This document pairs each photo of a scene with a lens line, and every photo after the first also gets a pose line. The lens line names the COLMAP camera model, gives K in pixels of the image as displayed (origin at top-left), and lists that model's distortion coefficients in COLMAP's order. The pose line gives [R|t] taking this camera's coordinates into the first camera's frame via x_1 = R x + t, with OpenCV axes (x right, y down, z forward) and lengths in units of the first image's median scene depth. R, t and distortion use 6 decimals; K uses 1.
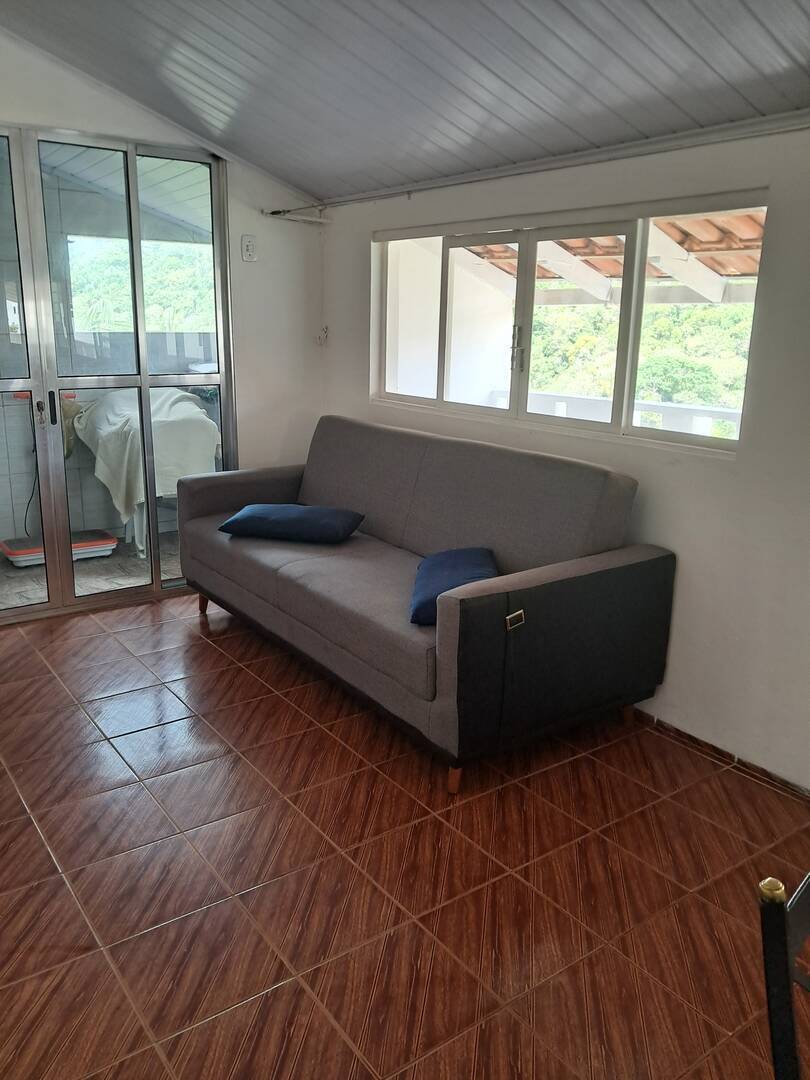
lens RADIAL K [[874.0, 0, 377.5], [0, 874.0, 513.6], [0, 0, 1]] dist [0.047521, -0.004417]
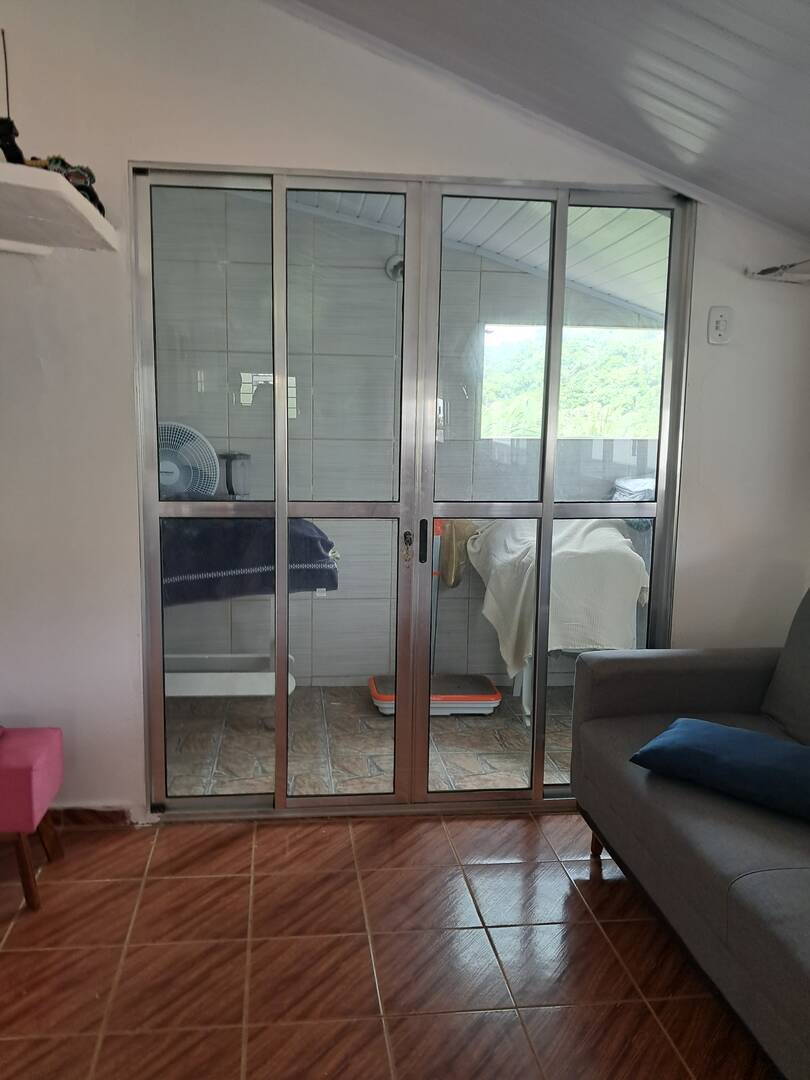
lens RADIAL K [[861.6, 0, 368.4], [0, 861.6, 527.2], [0, 0, 1]] dist [0.000299, -0.000776]
pose [[0.879428, 0.075576, -0.469994, -0.057181], [-0.116833, 0.991386, -0.059194, -0.072546], [0.461472, 0.106968, 0.880683, 0.289495]]
